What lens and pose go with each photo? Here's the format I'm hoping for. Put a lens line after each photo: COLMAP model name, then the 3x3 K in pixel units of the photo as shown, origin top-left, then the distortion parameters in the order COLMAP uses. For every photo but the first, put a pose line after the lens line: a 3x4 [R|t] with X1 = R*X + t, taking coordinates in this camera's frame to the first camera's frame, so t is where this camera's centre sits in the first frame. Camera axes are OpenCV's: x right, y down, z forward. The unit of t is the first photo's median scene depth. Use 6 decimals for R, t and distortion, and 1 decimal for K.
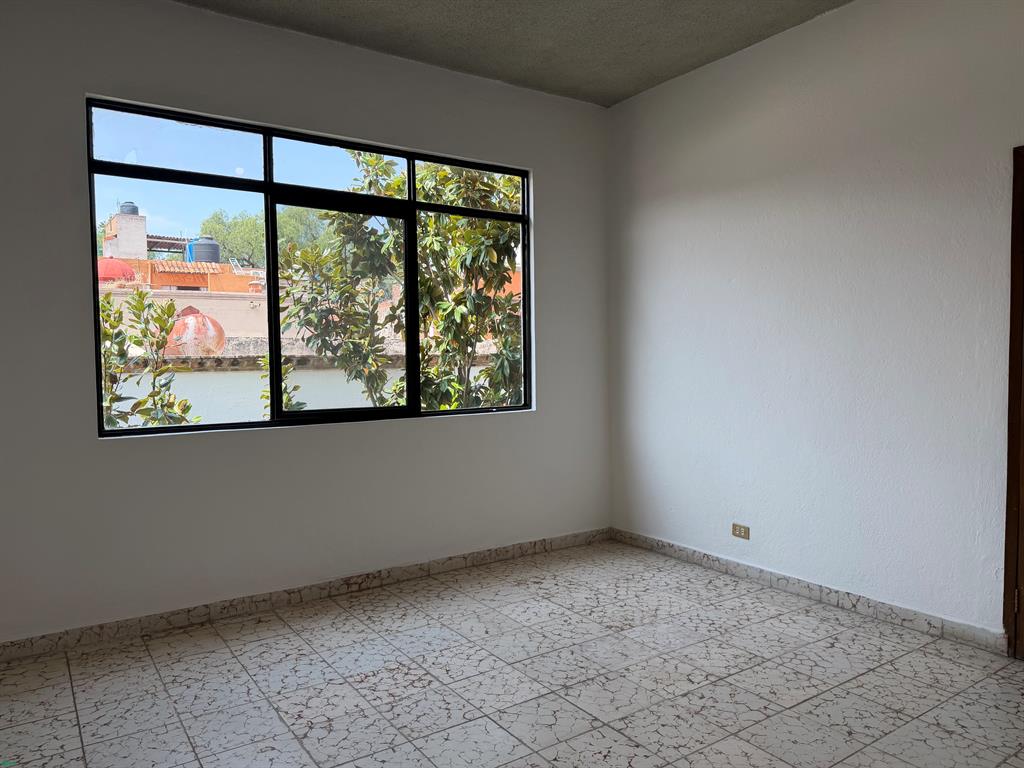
lens RADIAL K [[725.4, 0, 513.3], [0, 725.4, 389.5], [0, 0, 1]] dist [0.033545, -0.032360]
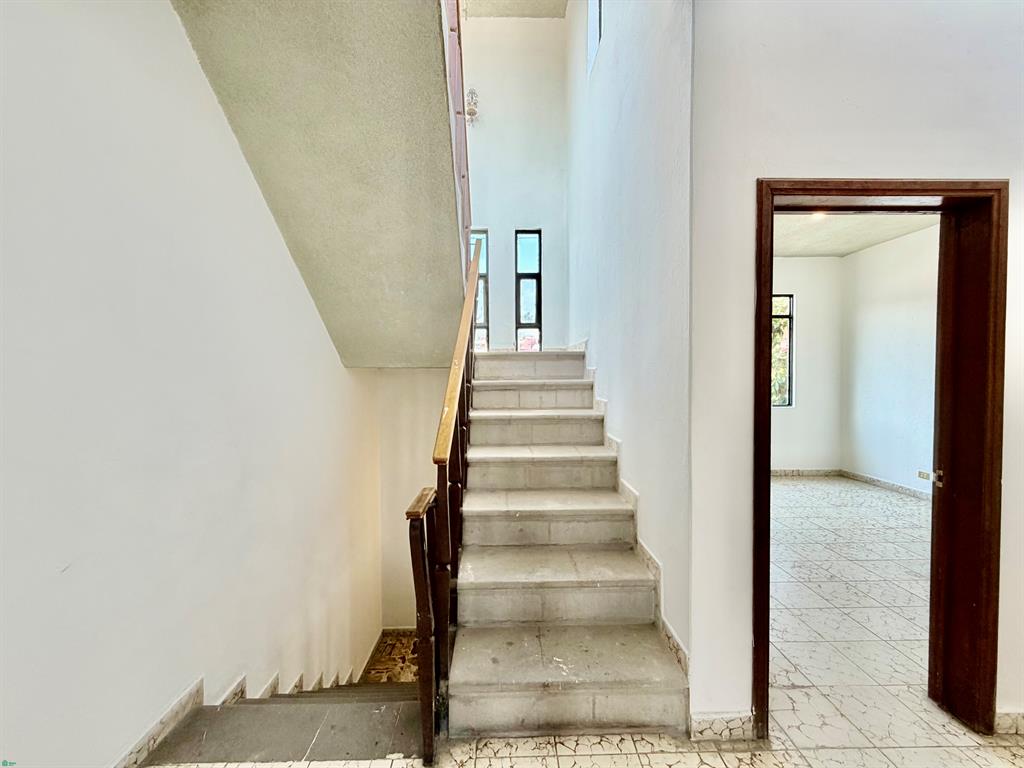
lens RADIAL K [[418.2, 0, 506.9], [0, 418.2, 381.6], [0, 0, 1]] dist [0.000047, 0.003925]
pose [[0.841074, 0.017316, -0.540643, -0.019115], [-0.028400, 0.999523, -0.012168, -0.008369], [0.540174, 0.025589, 0.841164, -0.559506]]
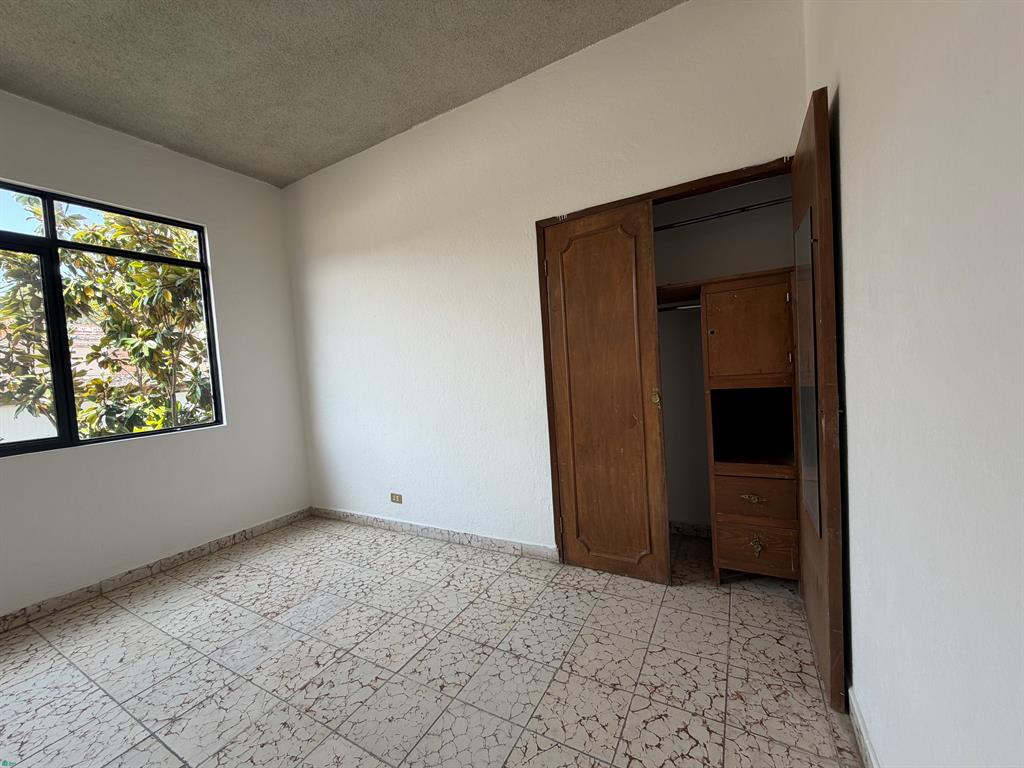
lens RADIAL K [[411.7, 0, 504.7], [0, 411.7, 385.6], [0, 0, 1]] dist [-0.001542, -0.000435]
pose [[0.900919, -0.072789, 0.427839, 0.189926], [0.082160, 0.996613, -0.003452, 0.004749], [-0.426139, 0.038262, 0.903848, 0.220079]]
